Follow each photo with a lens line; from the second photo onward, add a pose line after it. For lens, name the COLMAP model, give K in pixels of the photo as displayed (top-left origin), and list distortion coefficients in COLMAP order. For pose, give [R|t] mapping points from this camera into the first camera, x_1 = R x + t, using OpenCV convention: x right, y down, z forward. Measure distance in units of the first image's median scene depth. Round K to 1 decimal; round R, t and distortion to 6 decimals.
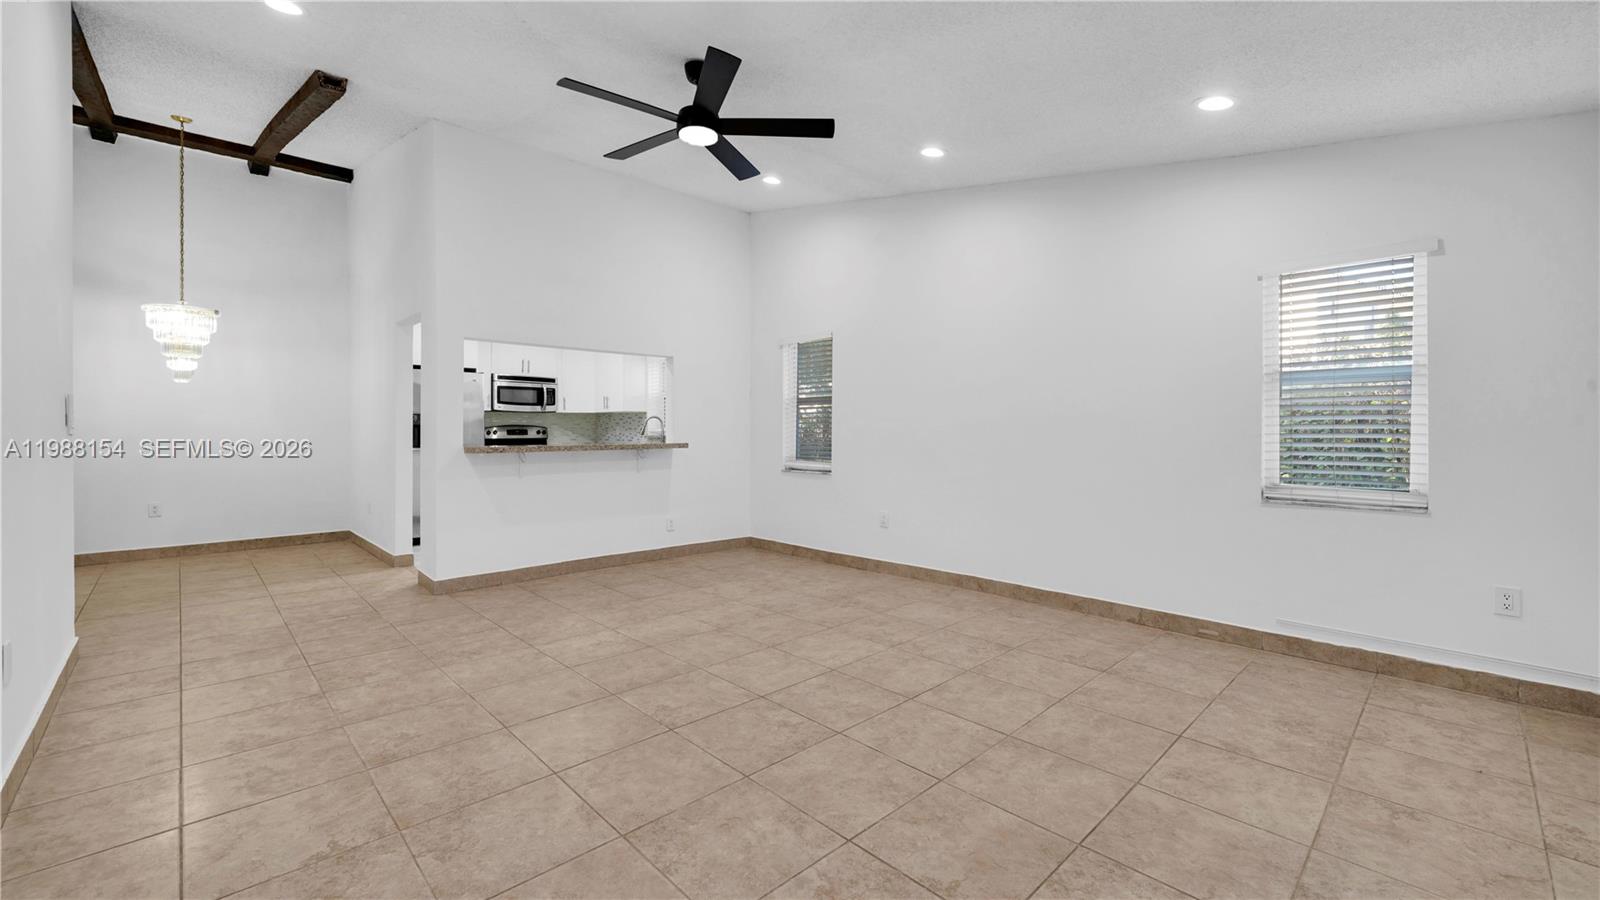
lens RADIAL K [[654.8, 0, 803.9], [0, 654.8, 438.1], [0, 0, 1]] dist [-0.001857, -0.000457]
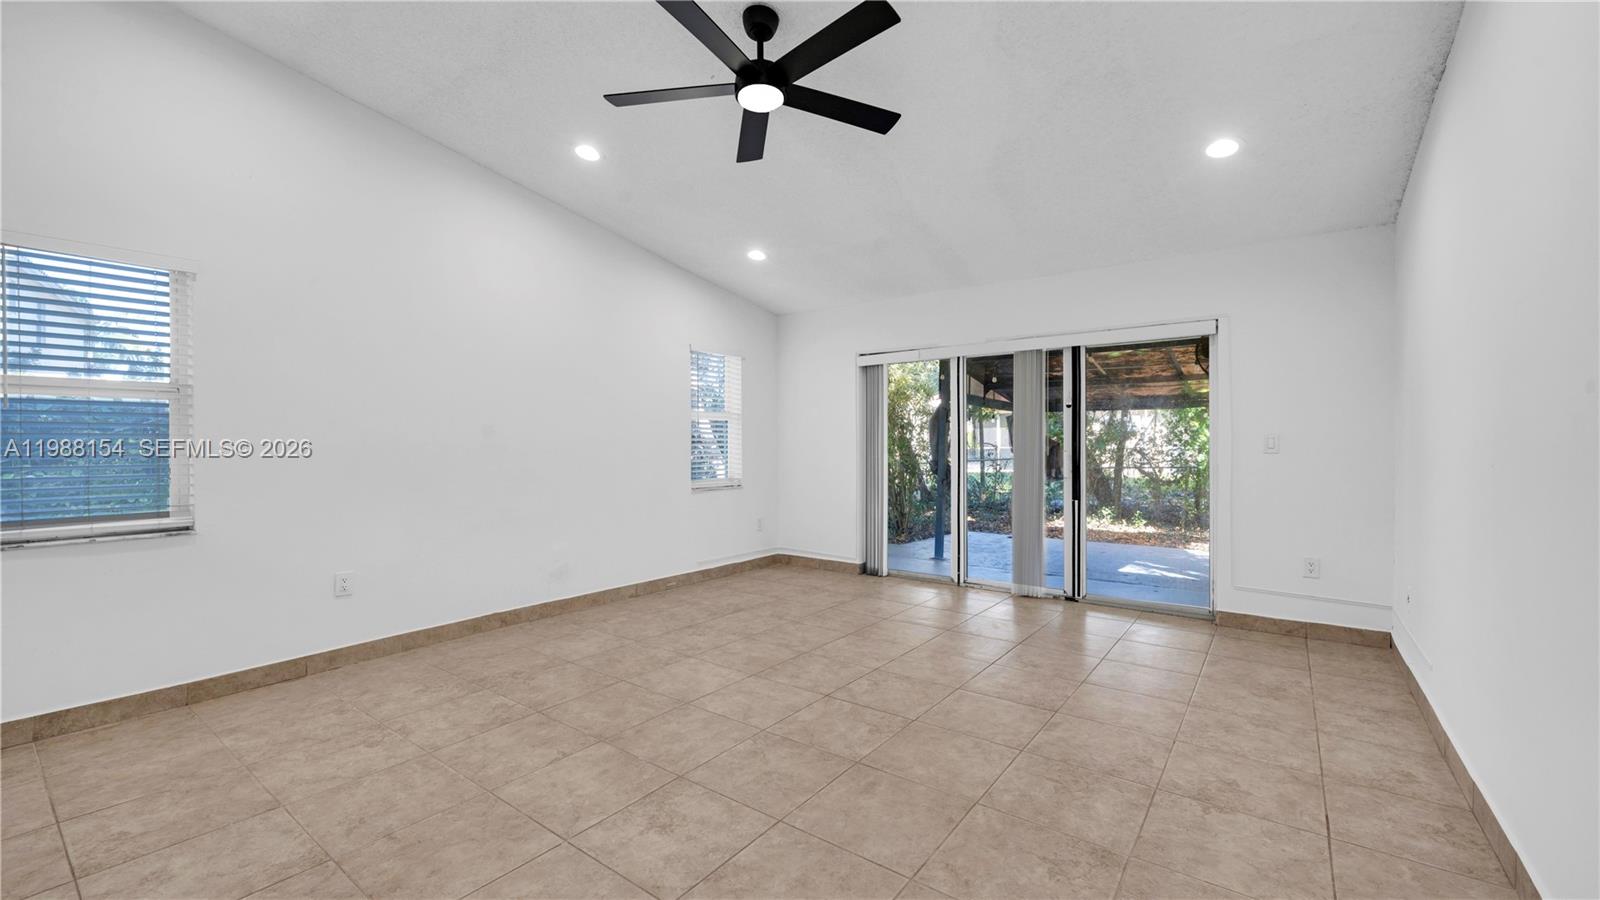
lens RADIAL K [[623.7, 0, 809.5], [0, 623.7, 449.3], [0, 0, 1]] dist [-0.005478, 0.000933]
pose [[-0.155748, -0.005826, 0.987780, -0.879431], [0.014580, 0.999860, 0.008196, -0.018374], [-0.987689, 0.015678, -0.155642, 0.963345]]
